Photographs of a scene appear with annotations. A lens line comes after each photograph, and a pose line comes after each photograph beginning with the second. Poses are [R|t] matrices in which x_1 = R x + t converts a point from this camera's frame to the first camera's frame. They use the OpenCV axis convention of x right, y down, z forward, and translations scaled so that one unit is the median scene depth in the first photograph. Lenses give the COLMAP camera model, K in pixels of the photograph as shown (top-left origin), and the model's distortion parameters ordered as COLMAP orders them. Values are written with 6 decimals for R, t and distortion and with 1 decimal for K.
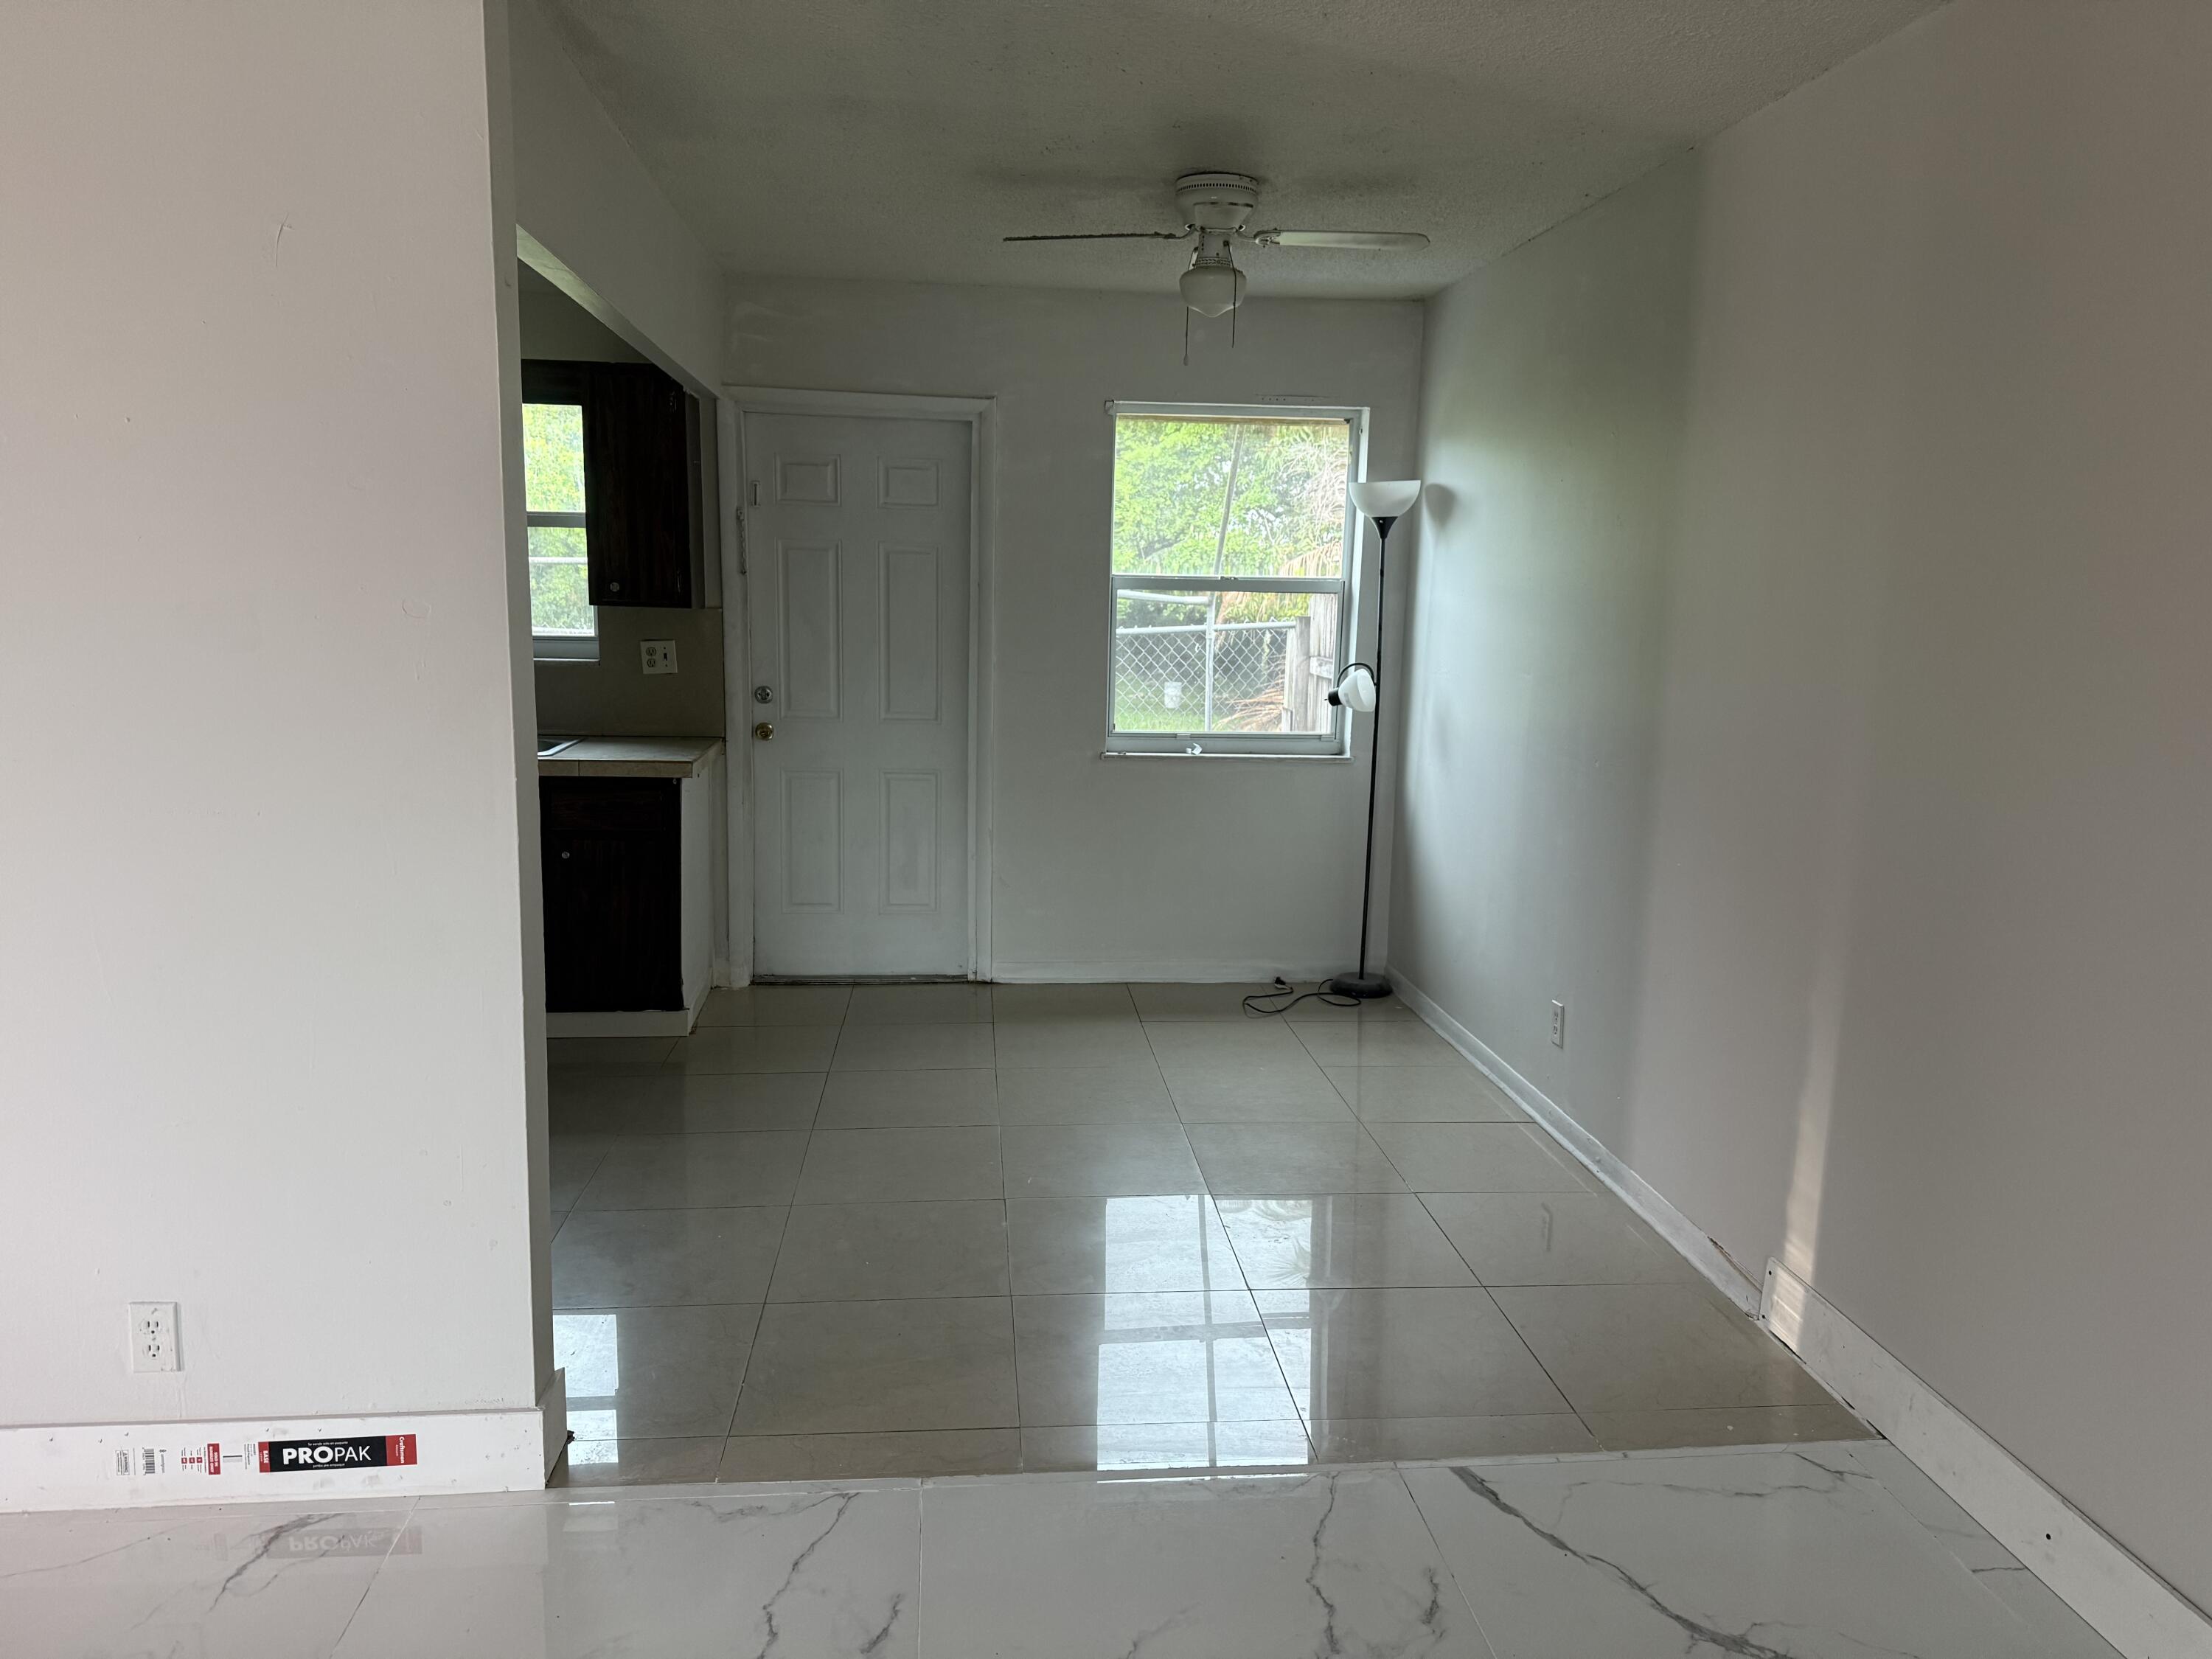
lens RADIAL K [[1556.6, 0, 1097.2], [0, 1556.6, 854.8], [0, 0, 1]] dist [0.139258, -0.143621]
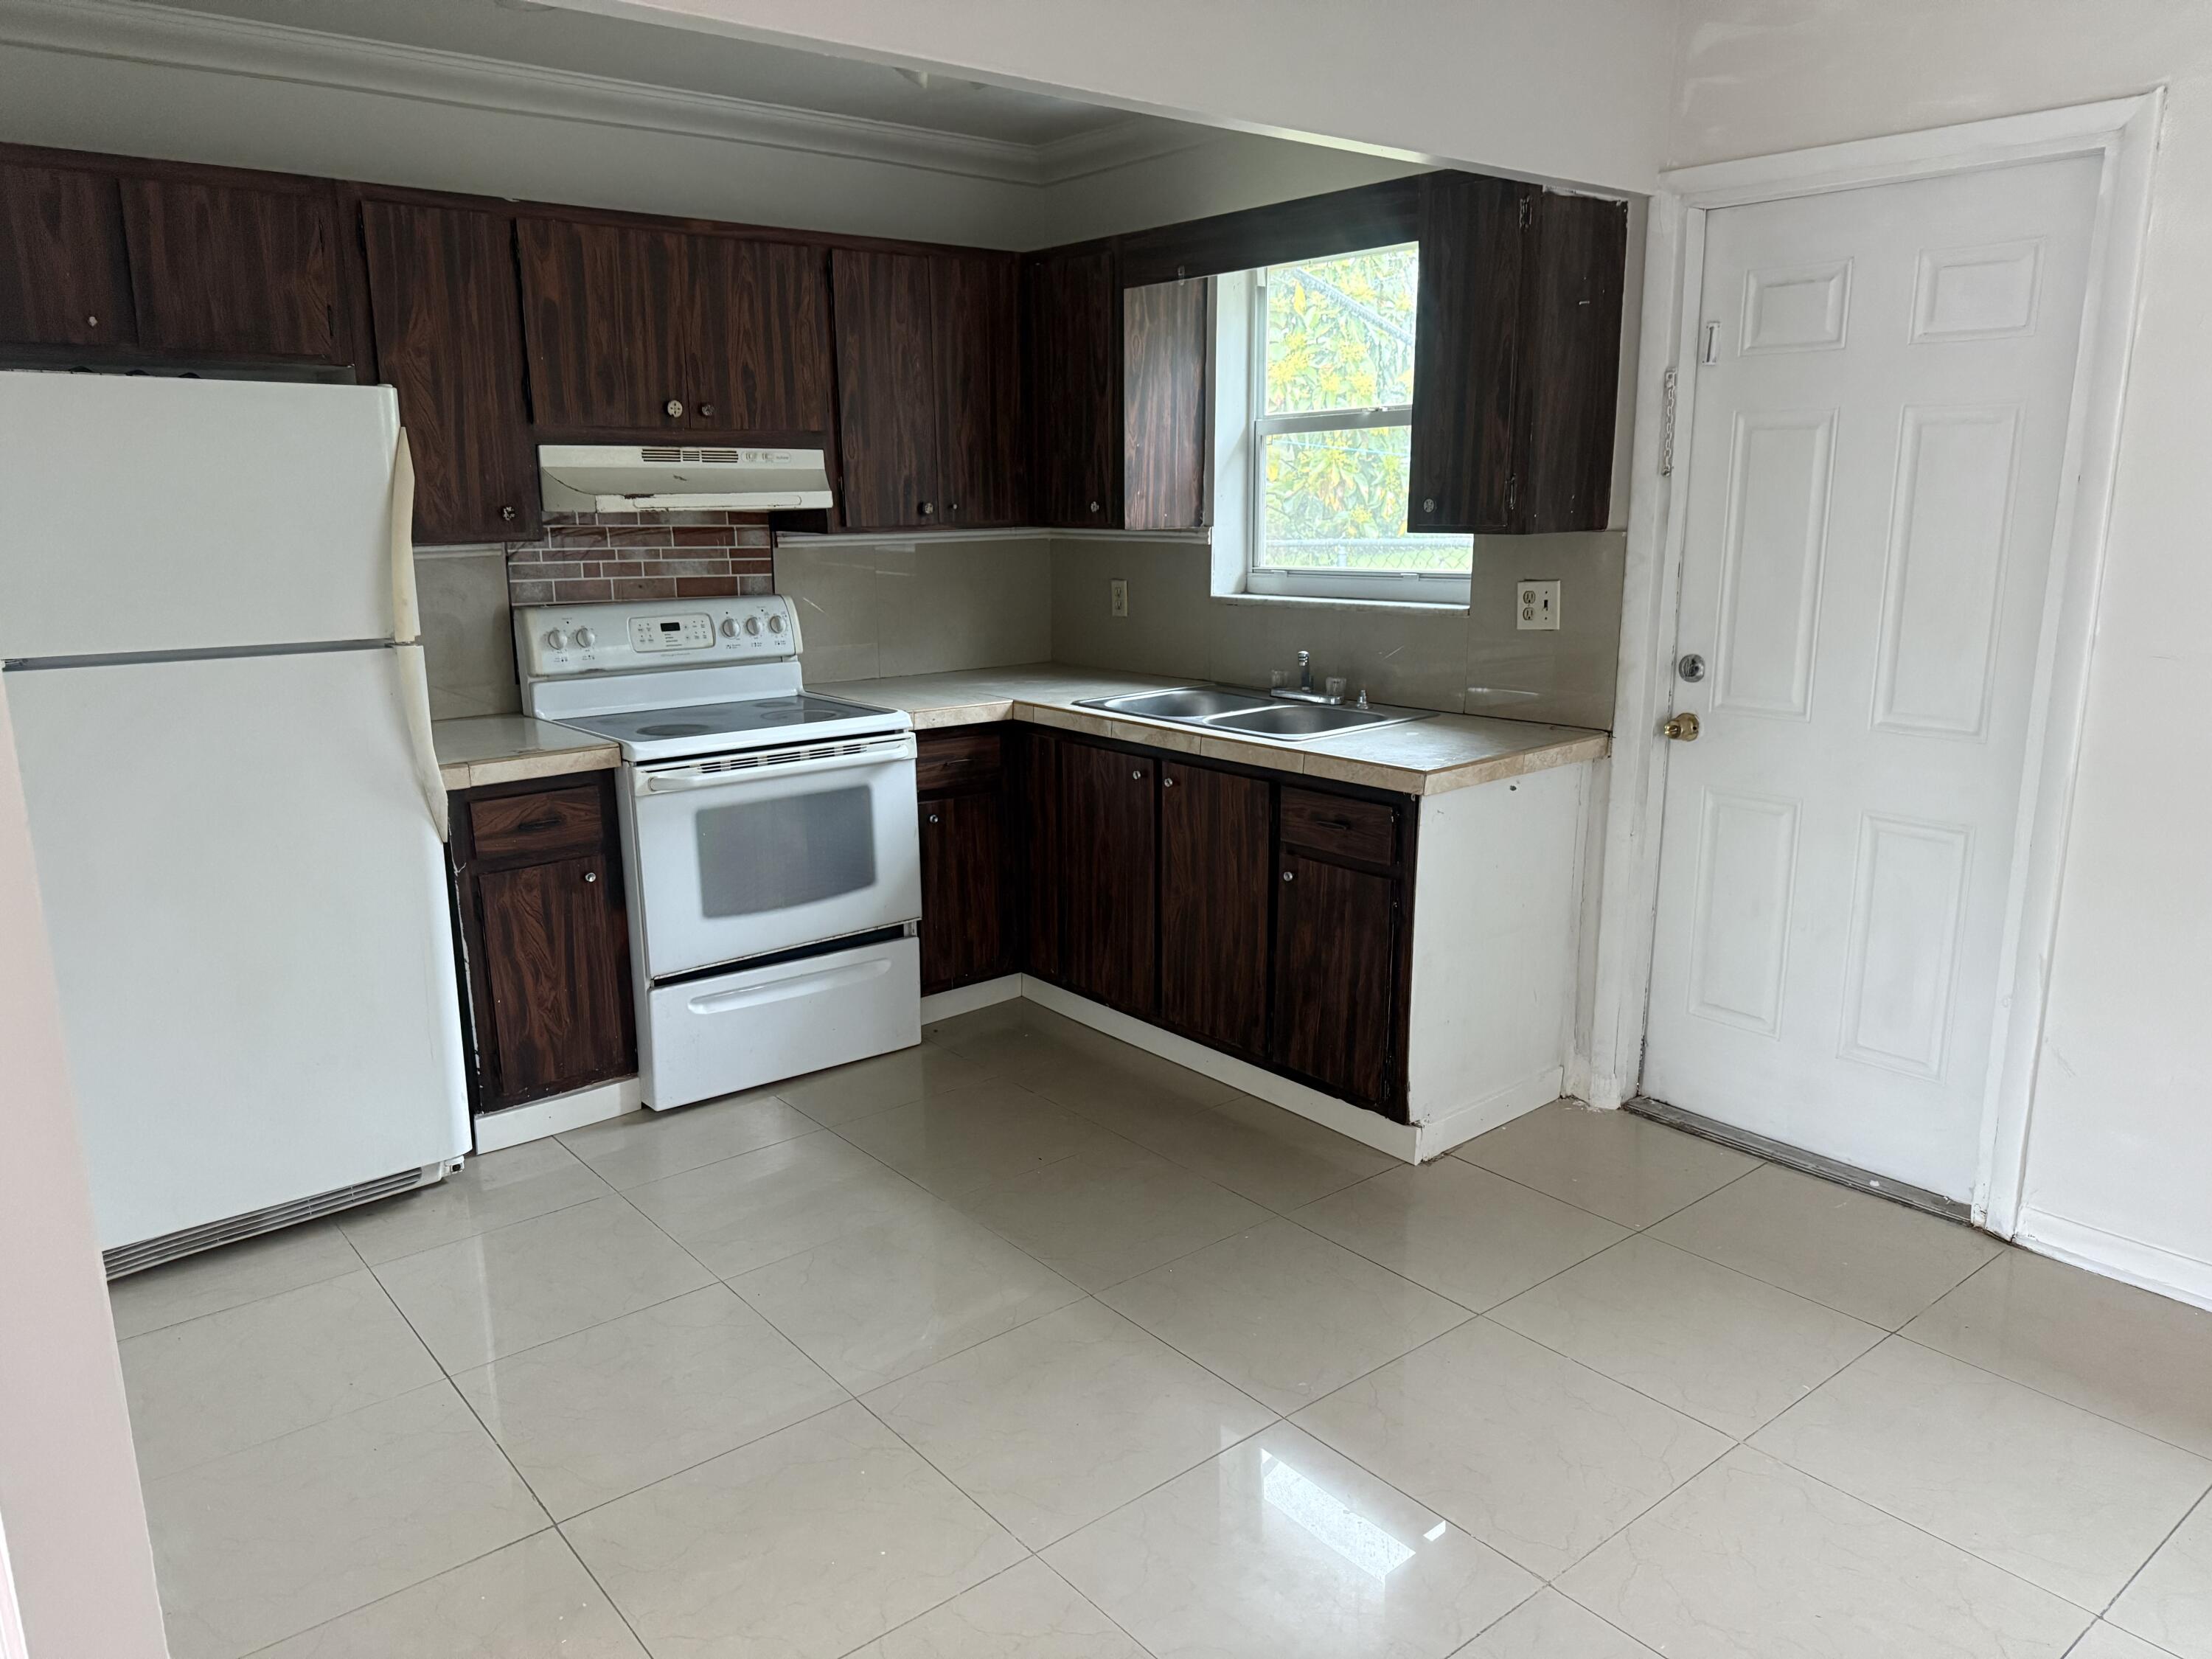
lens RADIAL K [[1551.0, 0, 1079.7], [0, 1551.0, 831.4], [0, 0, 1]] dist [0.084244, -0.101952]
pose [[0.551502, 0.148808, -0.820794, 0.181543], [-0.115849, 0.988088, 0.101297, -0.074598], [0.826090, 0.039223, 0.562171, 0.460097]]
